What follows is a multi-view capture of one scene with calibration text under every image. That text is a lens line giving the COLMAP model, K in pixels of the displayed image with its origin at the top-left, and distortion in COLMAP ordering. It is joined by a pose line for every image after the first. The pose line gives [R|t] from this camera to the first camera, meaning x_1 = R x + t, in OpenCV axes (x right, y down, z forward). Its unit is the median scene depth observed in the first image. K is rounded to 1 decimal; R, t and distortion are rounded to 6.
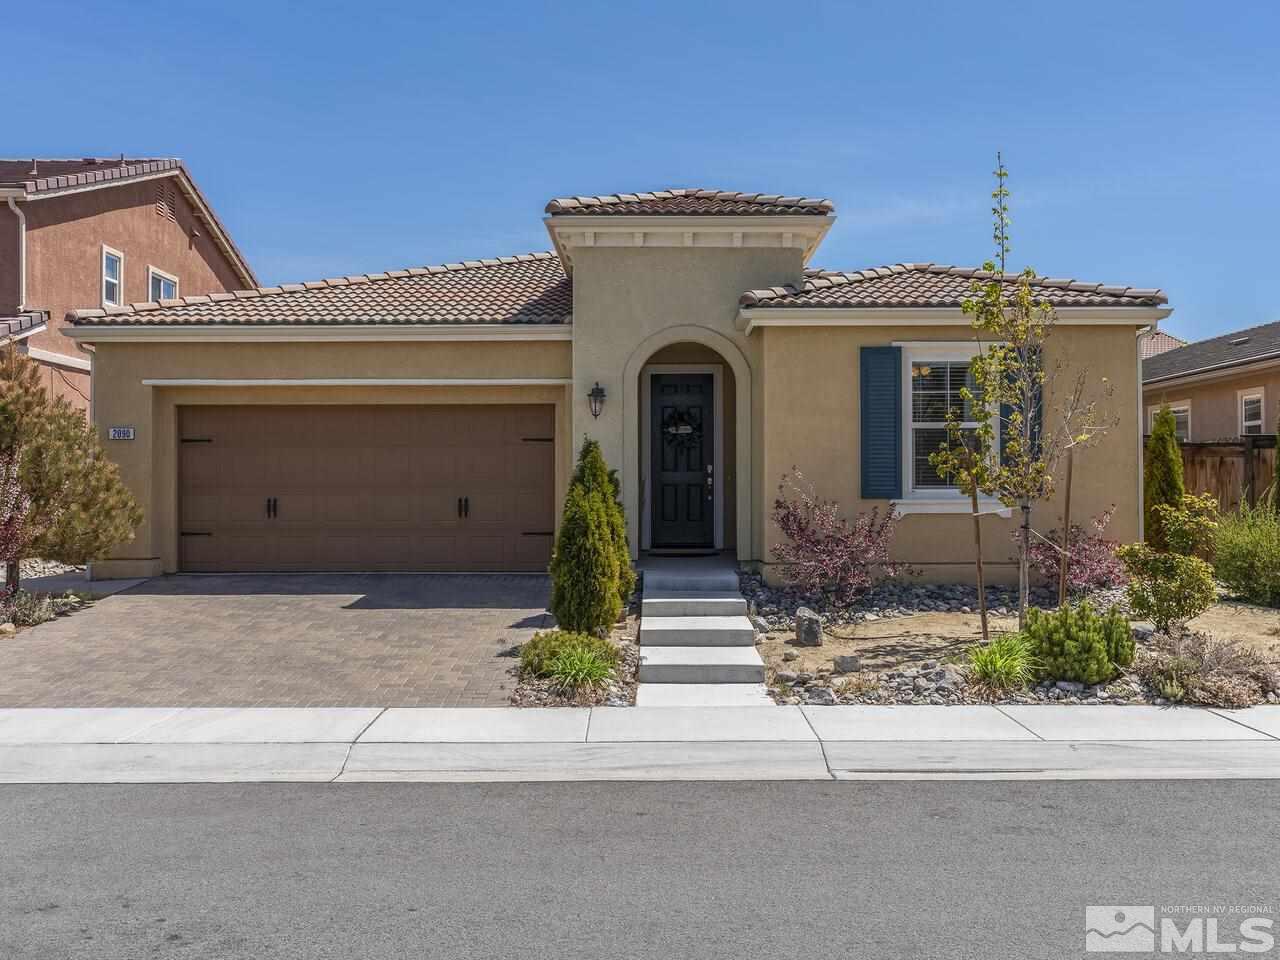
lens RADIAL K [[1163.6, 0, 639.6], [0, 1163.6, 479.2], [0, 0, 1]] dist [-0.014818, 0.009311]
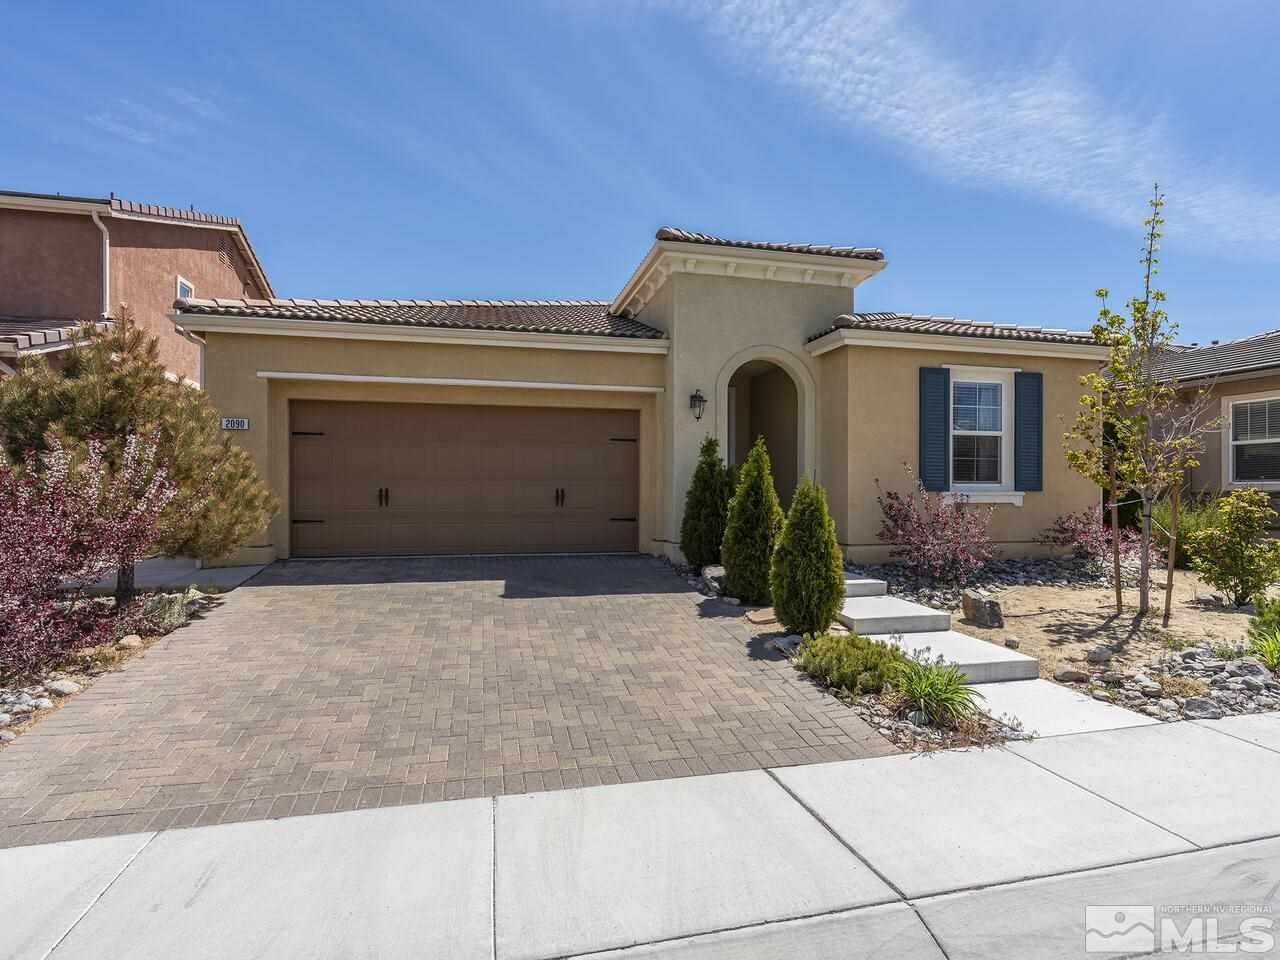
lens RADIAL K [[652.4, 0, 634.8], [0, 652.4, 490.1], [0, 0, 1]] dist [-0.017778, 0.005820]
pose [[0.973583, 0.005638, 0.228266, -0.236704], [-0.009142, 0.999856, 0.014296, 0.007705], [-0.228152, -0.016005, 0.973494, 0.369066]]
